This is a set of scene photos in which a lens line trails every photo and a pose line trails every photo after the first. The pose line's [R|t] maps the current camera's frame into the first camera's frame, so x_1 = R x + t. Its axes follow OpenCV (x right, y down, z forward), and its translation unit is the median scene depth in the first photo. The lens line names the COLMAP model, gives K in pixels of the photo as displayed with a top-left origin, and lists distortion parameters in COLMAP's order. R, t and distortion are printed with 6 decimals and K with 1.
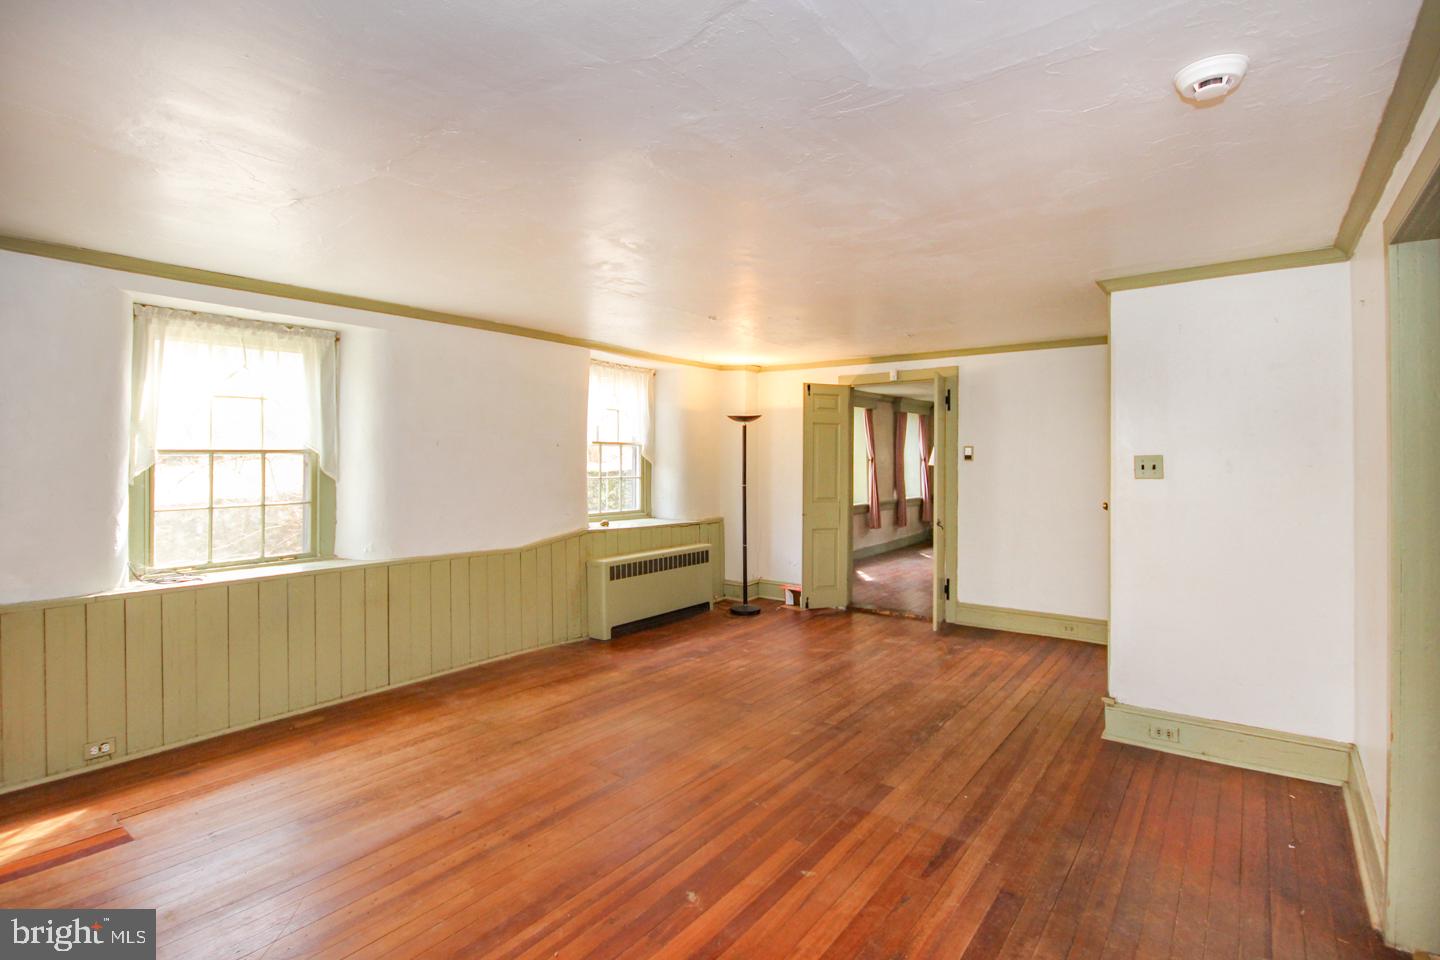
lens RADIAL K [[675.9, 0, 726.6], [0, 675.9, 466.0], [0, 0, 1]] dist [-0.012223, -0.000757]
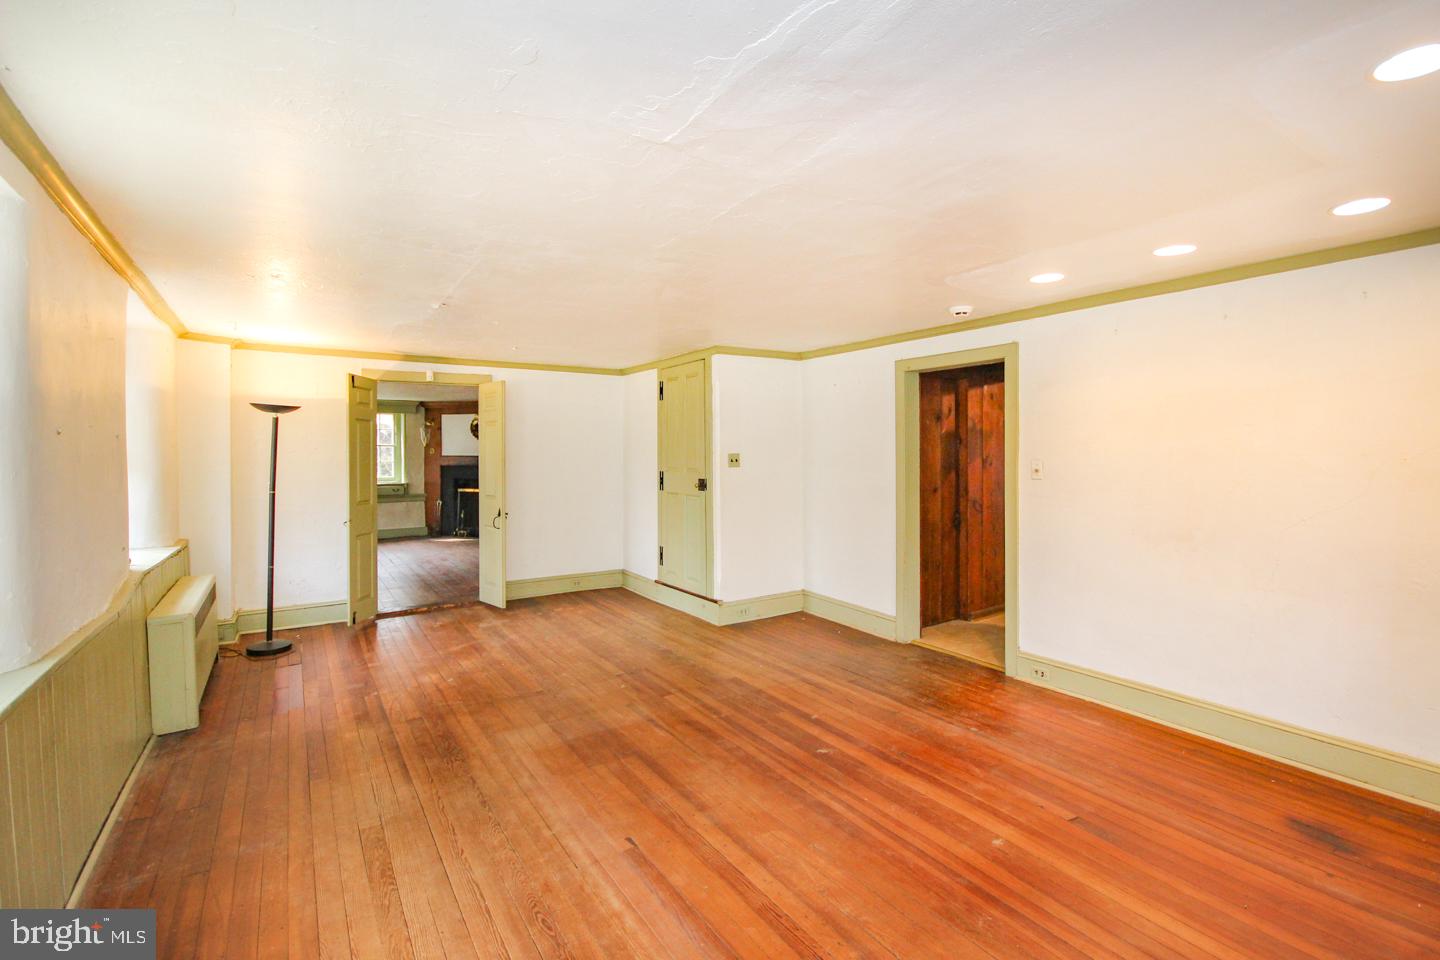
lens RADIAL K [[638.8, 0, 718.7], [0, 638.8, 451.5], [0, 0, 1]] dist [-0.002319, 0.000469]
pose [[0.374550, -0.001288, 0.927206, -0.997037], [0.014890, 0.999878, -0.004626, -0.015846], [-0.927087, 0.015538, 0.374524, 0.459936]]
